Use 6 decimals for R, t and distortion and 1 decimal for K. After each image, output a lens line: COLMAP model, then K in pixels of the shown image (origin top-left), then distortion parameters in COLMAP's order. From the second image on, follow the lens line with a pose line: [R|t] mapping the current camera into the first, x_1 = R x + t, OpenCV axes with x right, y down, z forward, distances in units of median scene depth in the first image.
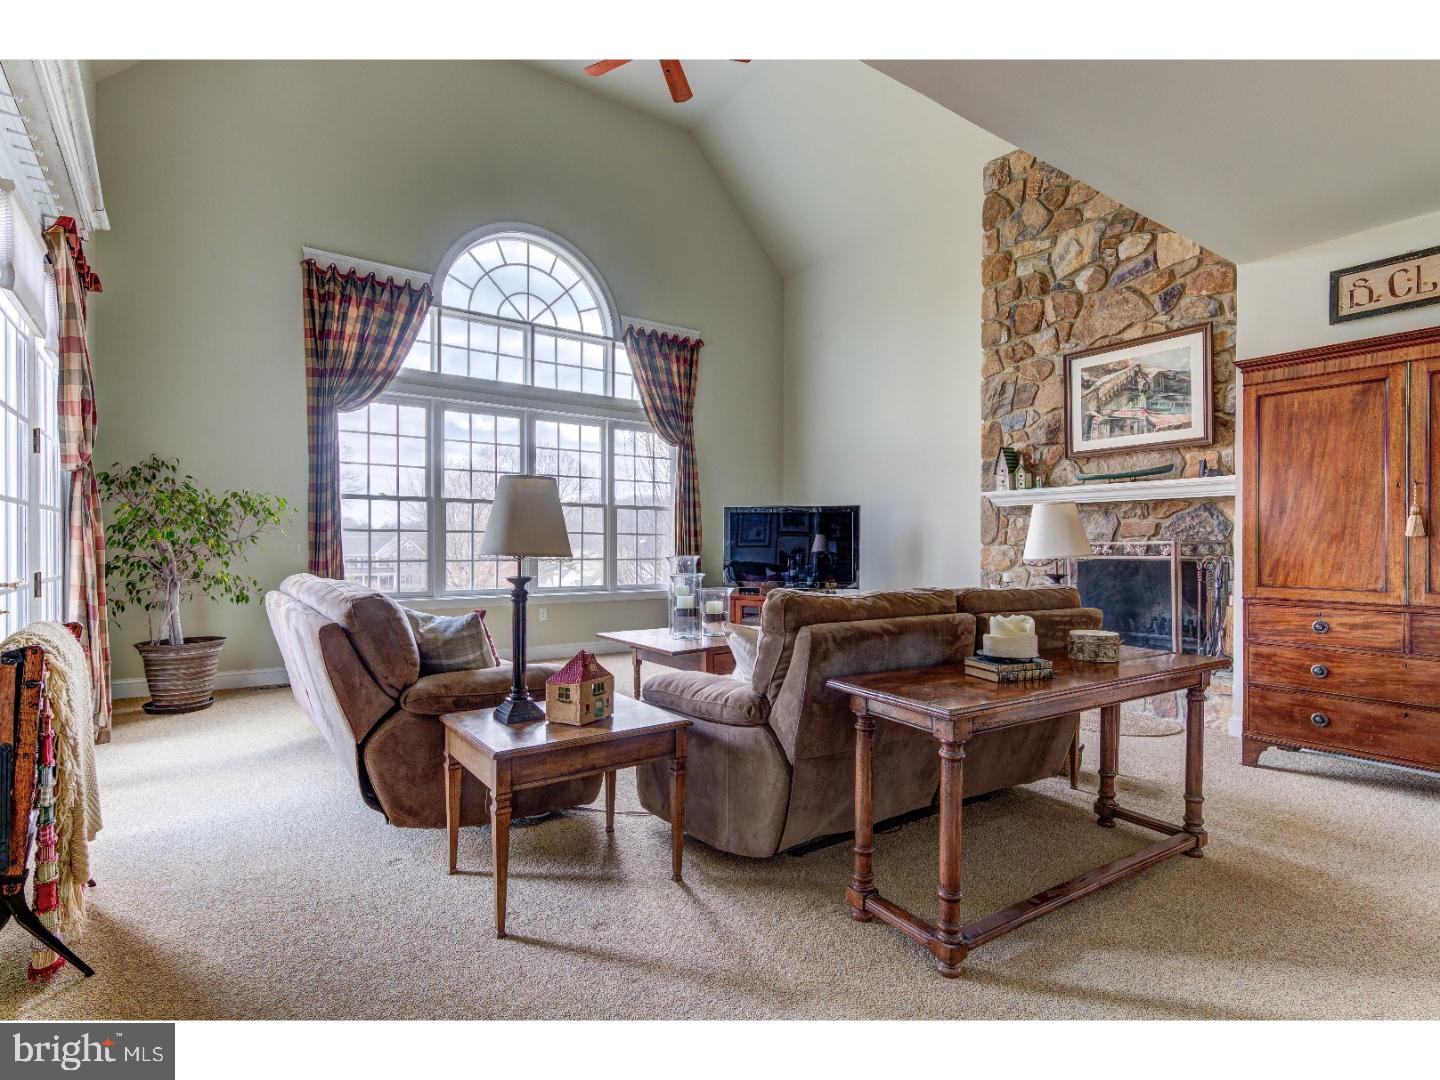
lens RADIAL K [[732.7, 0, 711.7], [0, 732.7, 546.0], [0, 0, 1]] dist [-0.000064, -0.002004]
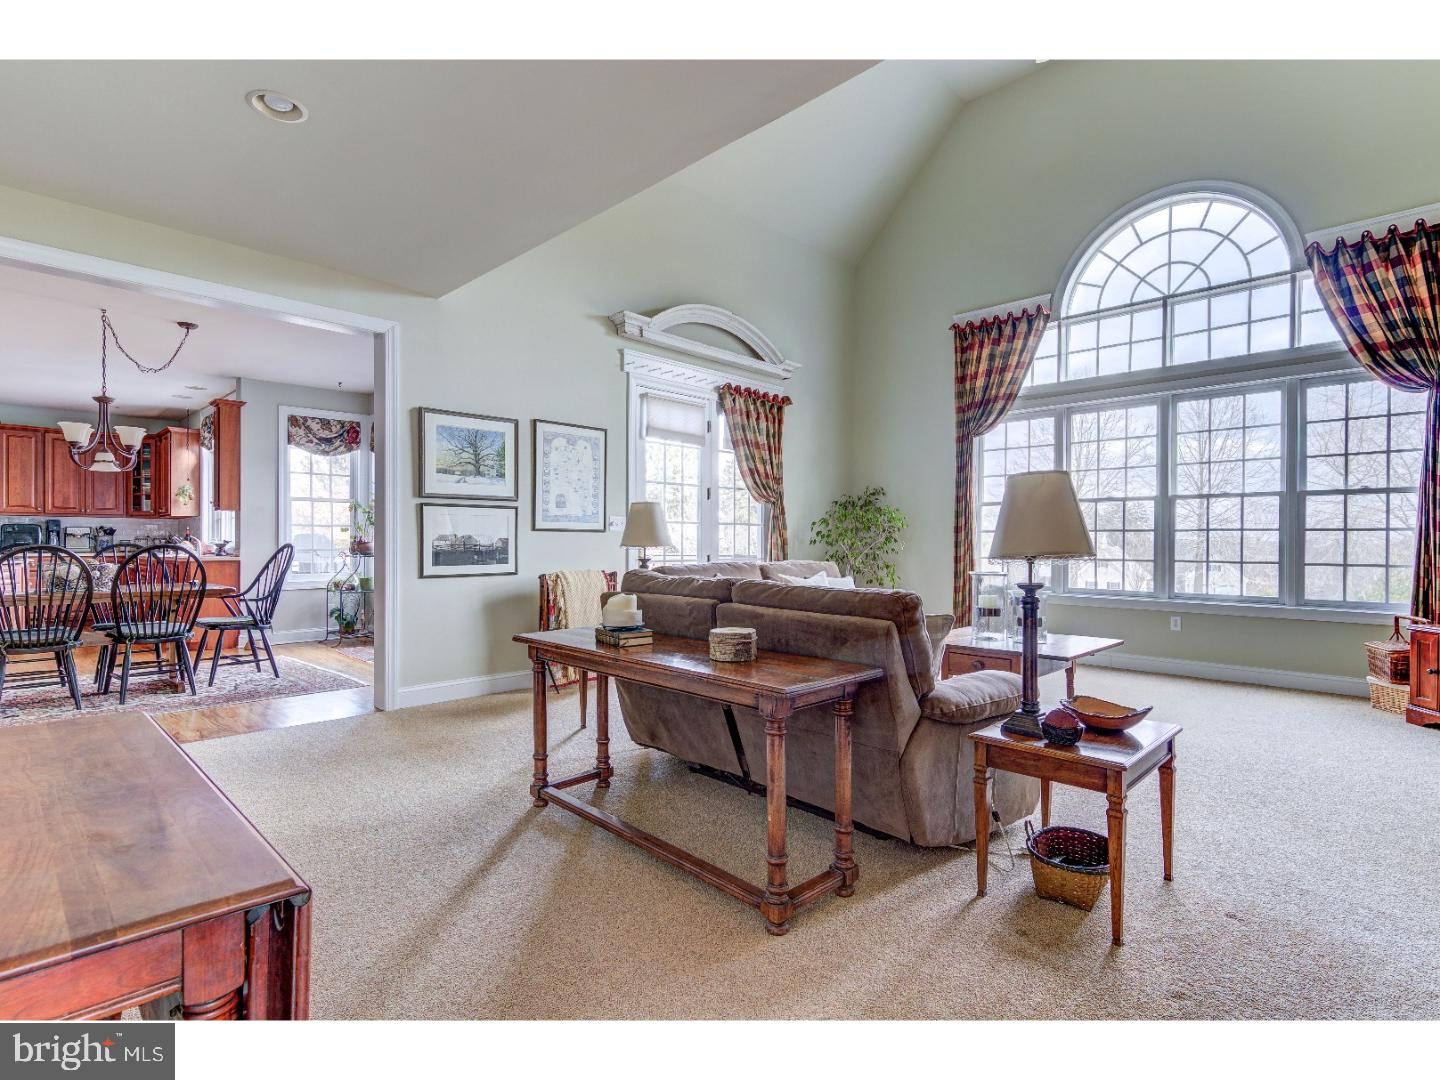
lens RADIAL K [[732.7, 0, 714.0], [0, 732.7, 548.7], [0, 0, 1]] dist [-0.000064, -0.002004]
pose [[0.150790, 0.001526, -0.988565, 0.559020], [-0.006002, 0.999982, 0.000628, 0.007037], [0.988548, 0.005839, 0.150797, 0.322473]]
